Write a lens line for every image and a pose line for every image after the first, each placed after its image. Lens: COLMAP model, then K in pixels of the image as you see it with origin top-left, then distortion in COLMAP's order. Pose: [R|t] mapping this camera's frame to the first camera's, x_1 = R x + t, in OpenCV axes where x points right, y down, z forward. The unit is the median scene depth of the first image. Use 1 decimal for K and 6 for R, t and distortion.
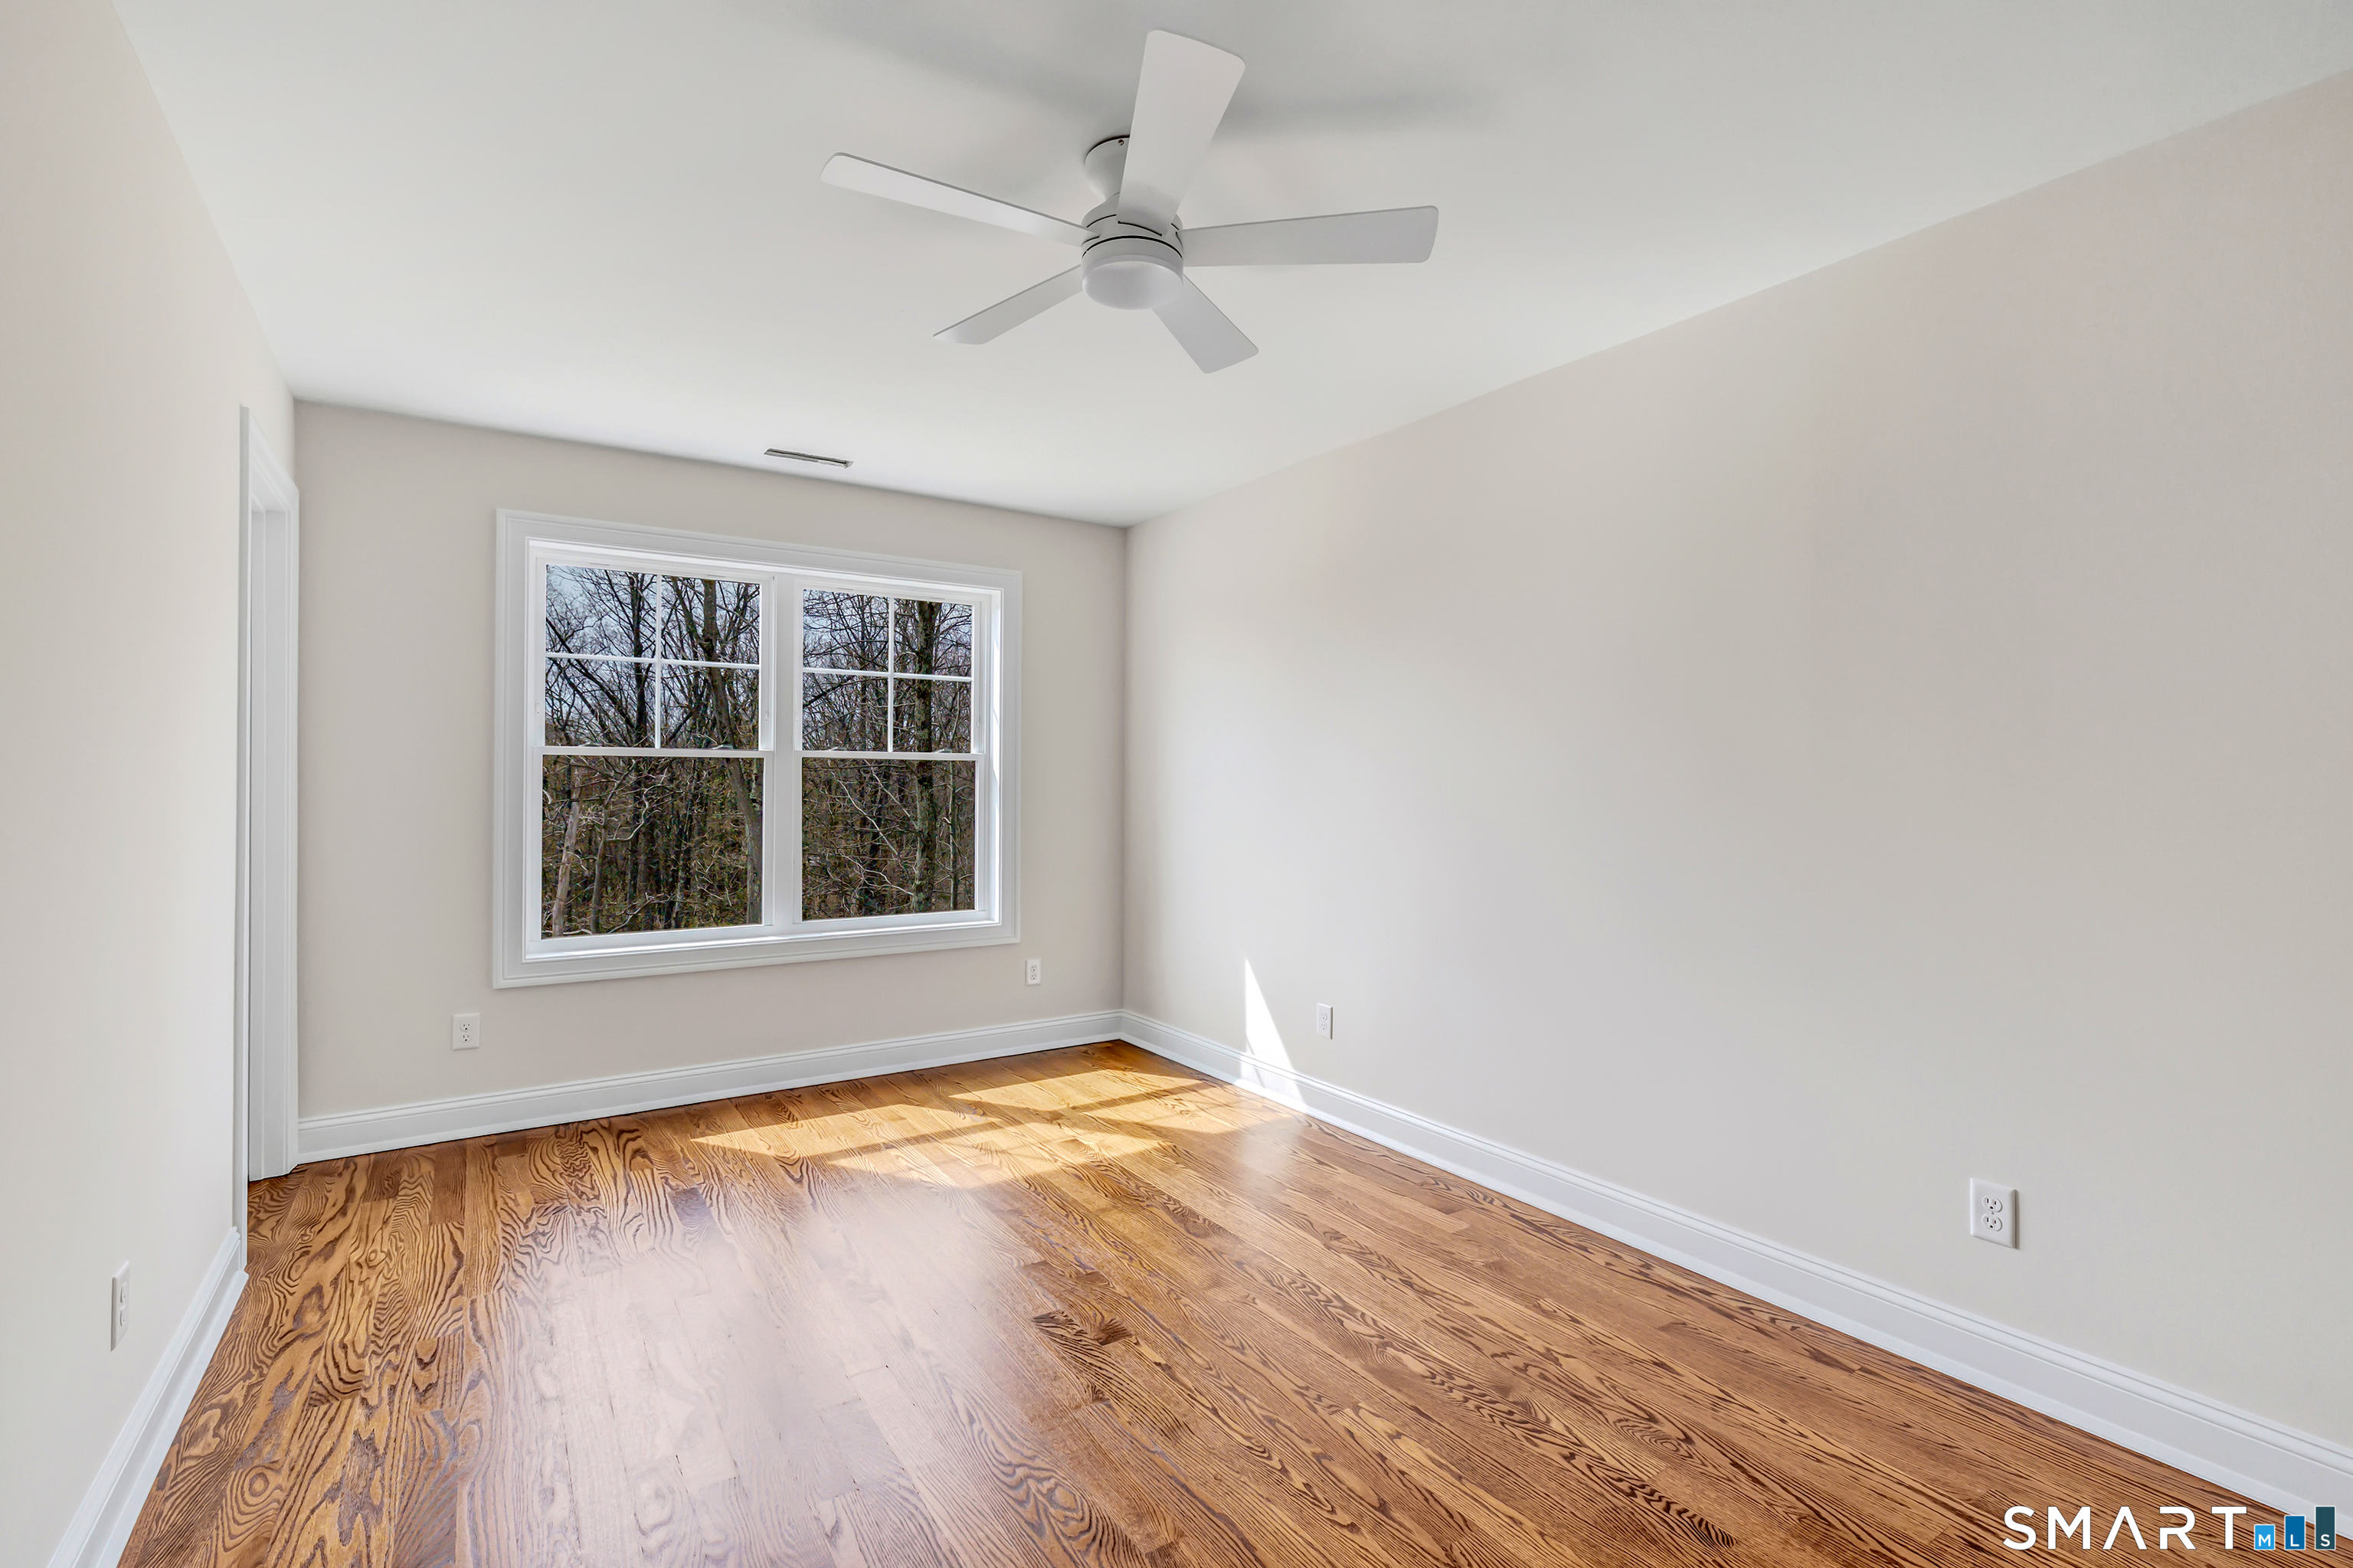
lens RADIAL K [[1055.9, 0, 1179.9], [0, 1055.9, 765.3], [0, 0, 1]] dist [0.000504, -0.000072]
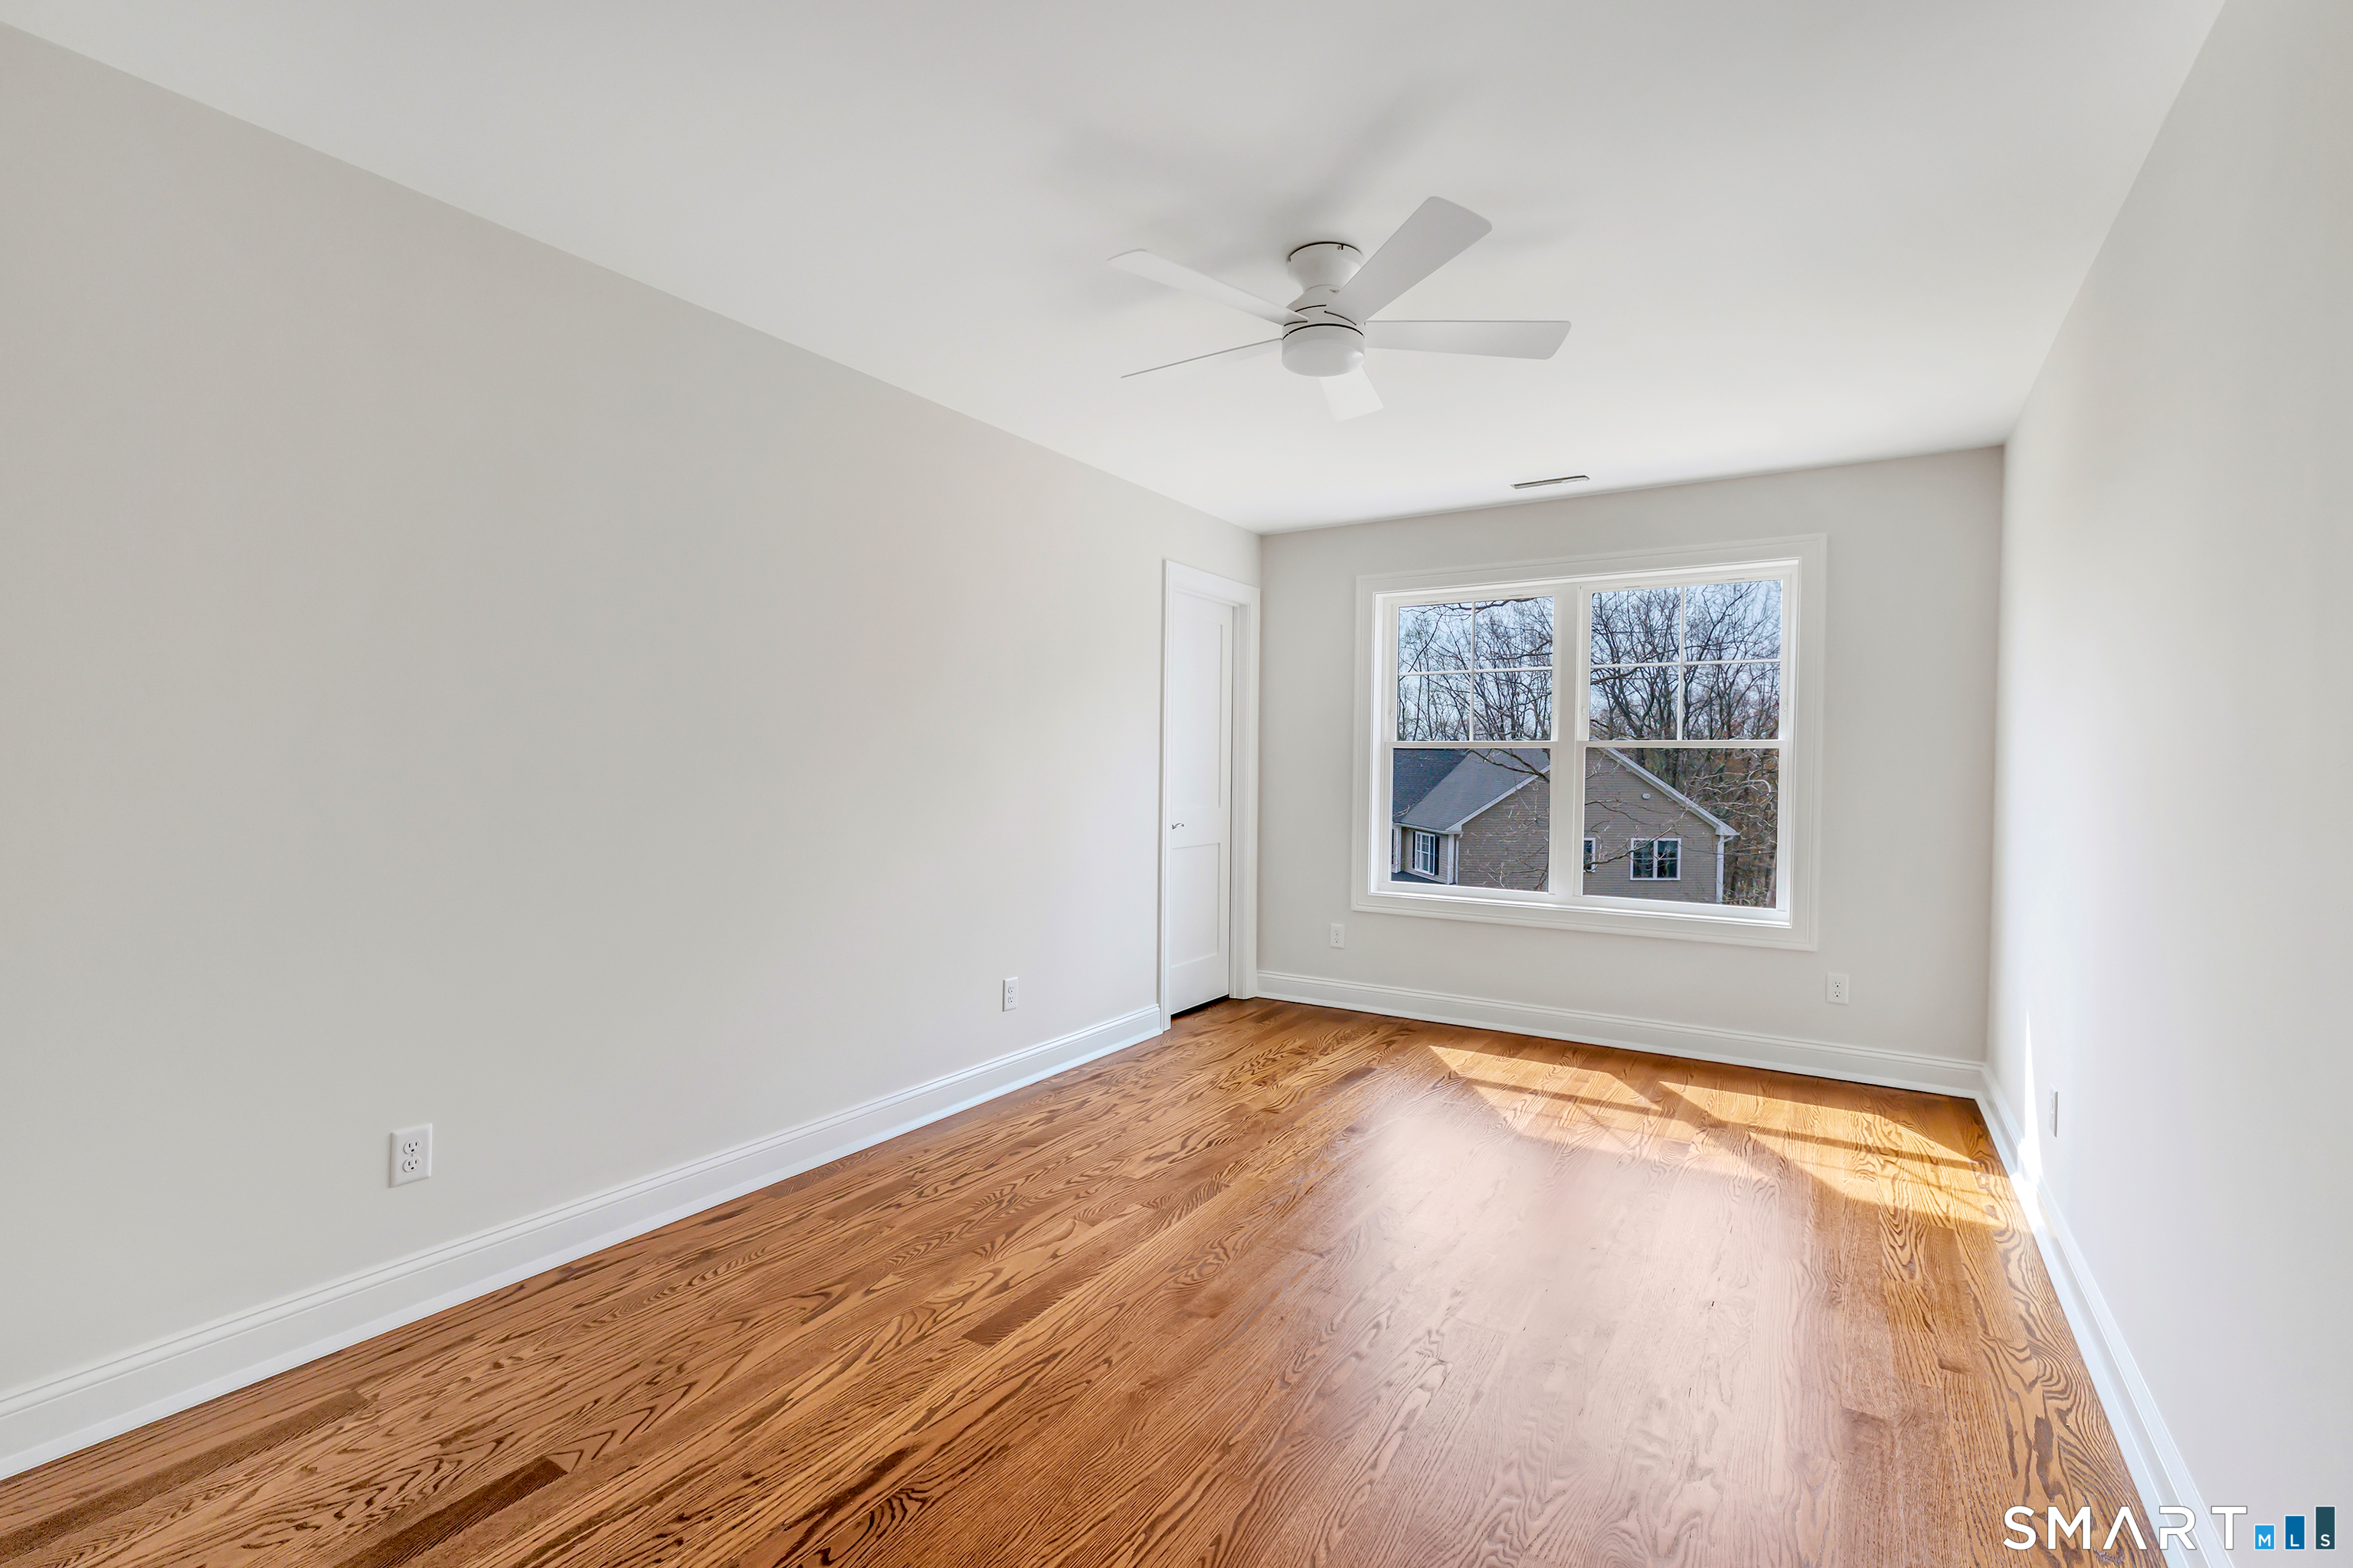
lens RADIAL K [[1055.9, 0, 1179.9], [0, 1055.9, 765.3], [0, 0, 1]] dist [0.000504, -0.000072]
pose [[0.410629, -0.000029, -0.911802, 0.537319], [0.005118, 0.999984, 0.002274, 0.007837], [0.911788, -0.005601, 0.410623, 0.179784]]
